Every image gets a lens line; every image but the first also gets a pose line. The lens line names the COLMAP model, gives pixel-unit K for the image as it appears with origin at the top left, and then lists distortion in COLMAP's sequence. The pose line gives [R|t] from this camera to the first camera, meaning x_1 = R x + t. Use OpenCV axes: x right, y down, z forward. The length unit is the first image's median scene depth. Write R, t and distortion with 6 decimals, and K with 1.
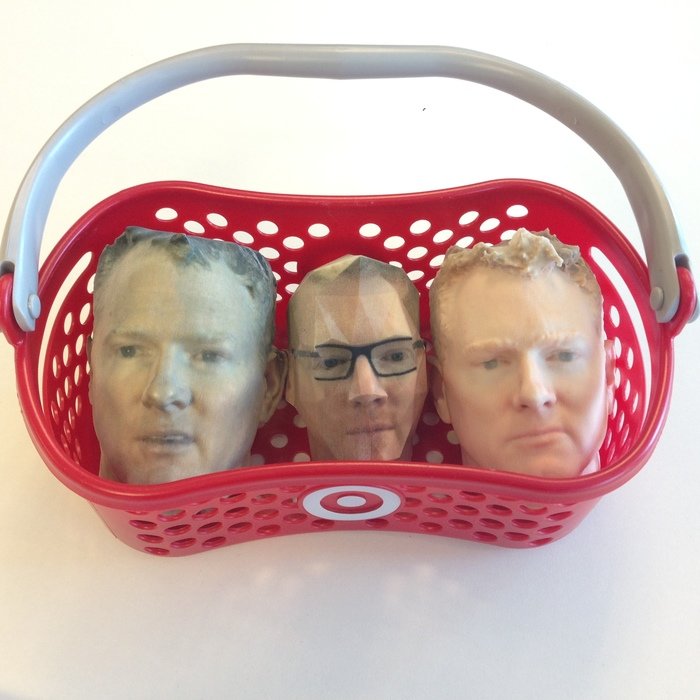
lens RADIAL K [[958.8, 0, 349.7], [0, 958.8, 349.0], [0, 0, 1]] dist [0.009969, 0.000000]
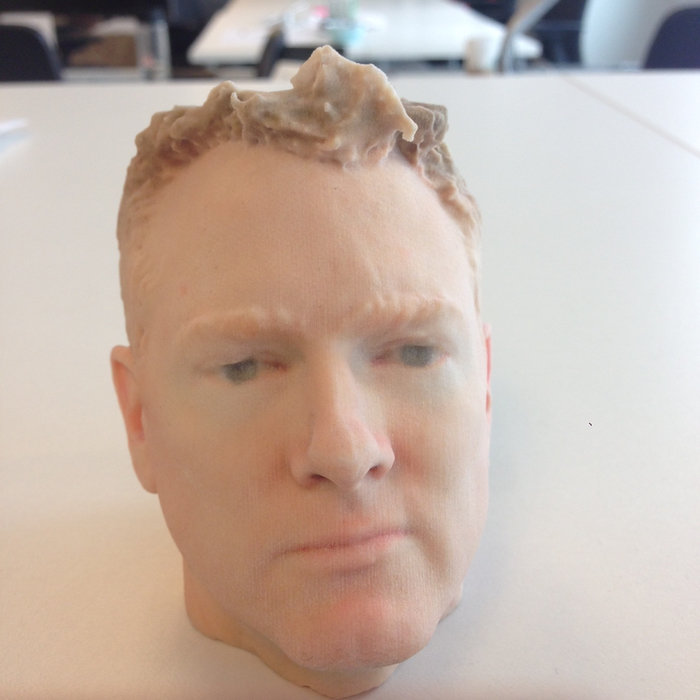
lens RADIAL K [[958.8, 0, 349.9], [0, 958.8, 349.7], [0, 0, 1]] dist [0.009969, 0.000000]
pose [[0.976196, 0.021454, 0.215825, 0.104689], [-0.022985, 0.999725, 0.004586, 0.004201], [-0.215667, -0.009437, 0.976421, 0.593924]]
